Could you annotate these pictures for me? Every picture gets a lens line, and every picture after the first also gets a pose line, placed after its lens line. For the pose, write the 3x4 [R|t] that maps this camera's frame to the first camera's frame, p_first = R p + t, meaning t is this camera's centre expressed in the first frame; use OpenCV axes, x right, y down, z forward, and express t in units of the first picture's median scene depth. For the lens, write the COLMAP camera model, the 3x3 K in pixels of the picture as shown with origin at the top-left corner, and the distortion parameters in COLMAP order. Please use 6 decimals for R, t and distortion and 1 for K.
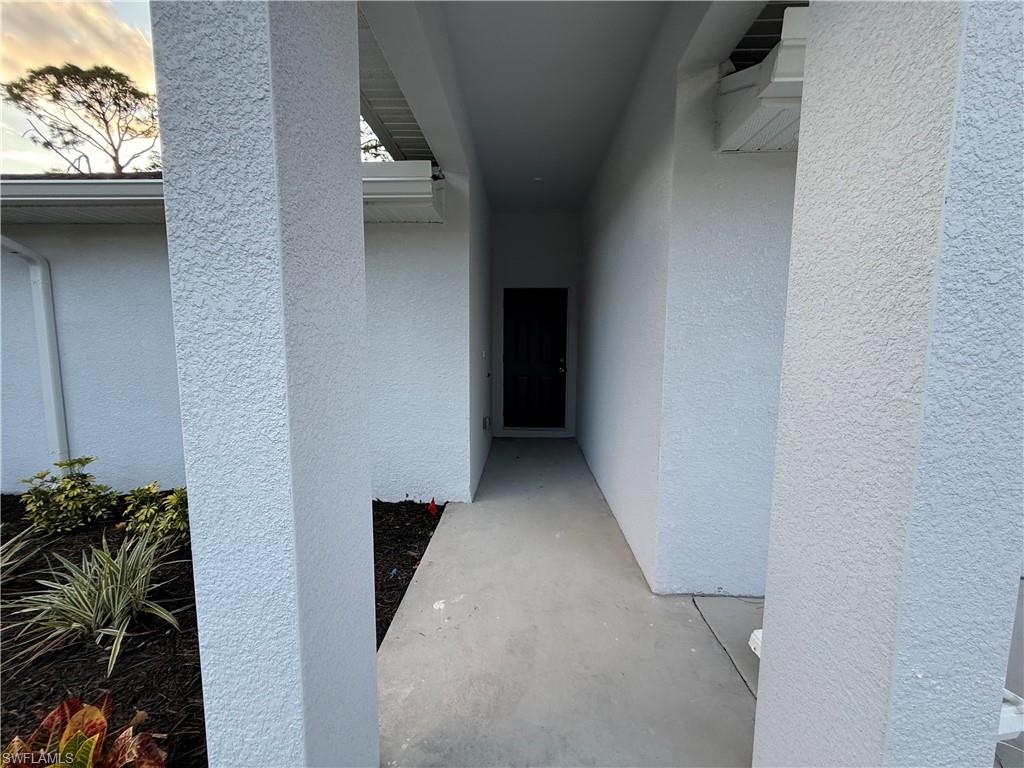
lens RADIAL K [[409.5, 0, 511.7], [0, 409.5, 382.9], [0, 0, 1]] dist [-0.000475, 0.000293]
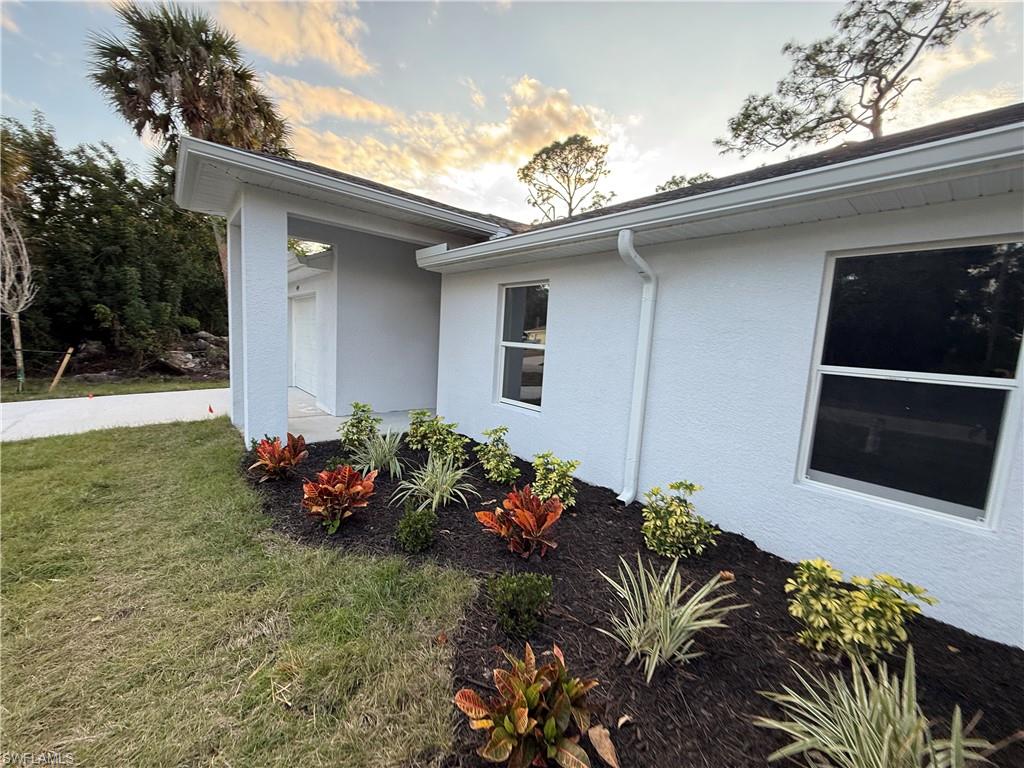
lens RADIAL K [[409.5, 0, 515.1], [0, 409.5, 379.7], [0, 0, 1]] dist [-0.000475, 0.000293]
pose [[0.678519, 0.111802, -0.726025, -0.065112], [-0.130047, 0.991021, 0.031071, -0.003128], [0.722980, 0.073335, 0.686966, 0.004521]]
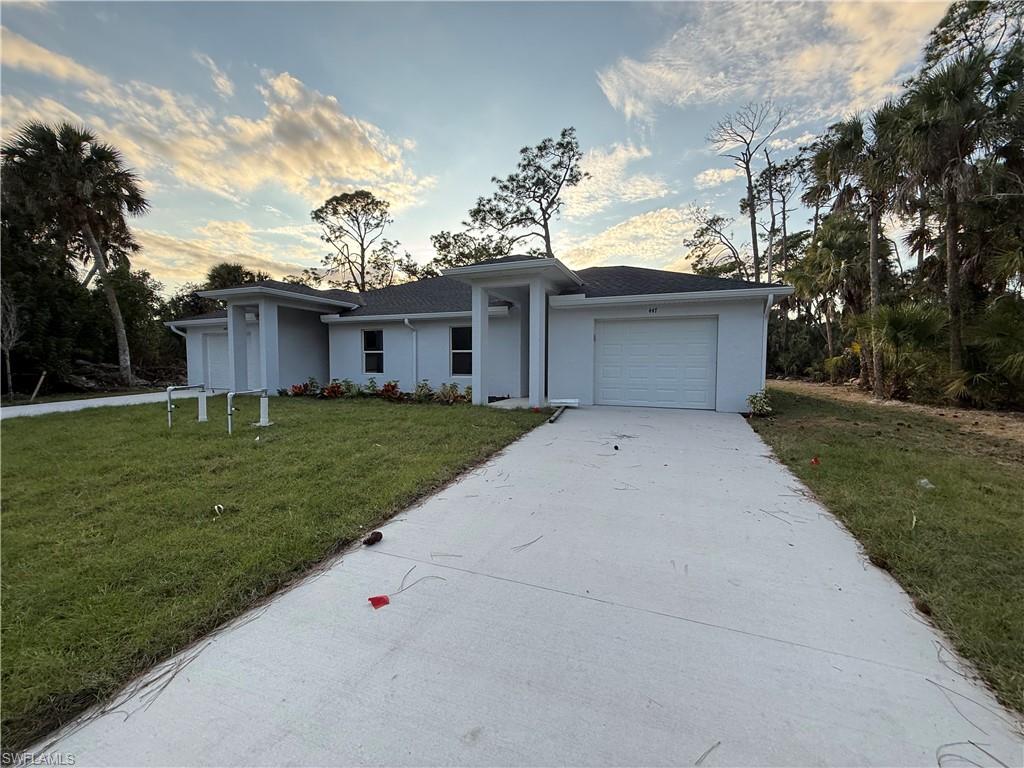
lens RADIAL K [[409.5, 0, 512.9], [0, 409.5, 386.1], [0, 0, 1]] dist [-0.000475, 0.000293]
pose [[0.941727, 0.019049, -0.335840, 0.128491], [-0.033846, 0.998694, -0.038260, 0.041269], [0.334672, 0.047398, 0.941142, -0.274828]]
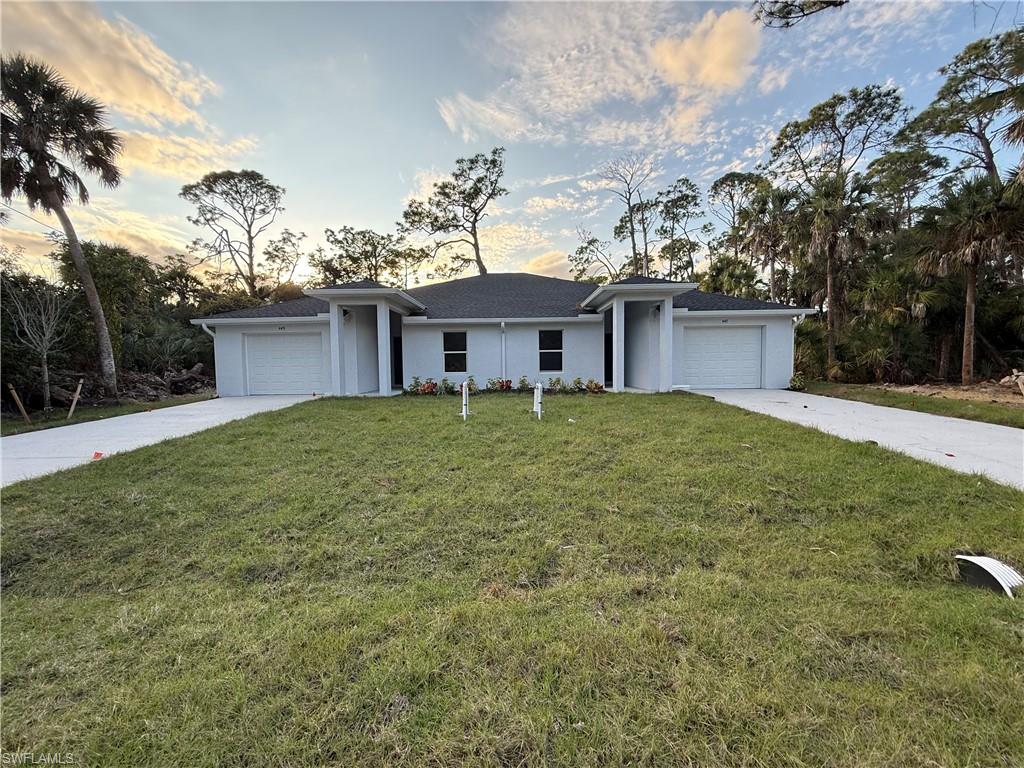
lens RADIAL K [[409.5, 0, 510.1], [0, 409.5, 384.6], [0, 0, 1]] dist [-0.000475, 0.000293]
pose [[0.999255, -0.019981, 0.033012, -0.142200], [0.021568, 0.998594, -0.048418, 0.054652], [-0.031998, 0.049094, 0.998281, -0.389875]]
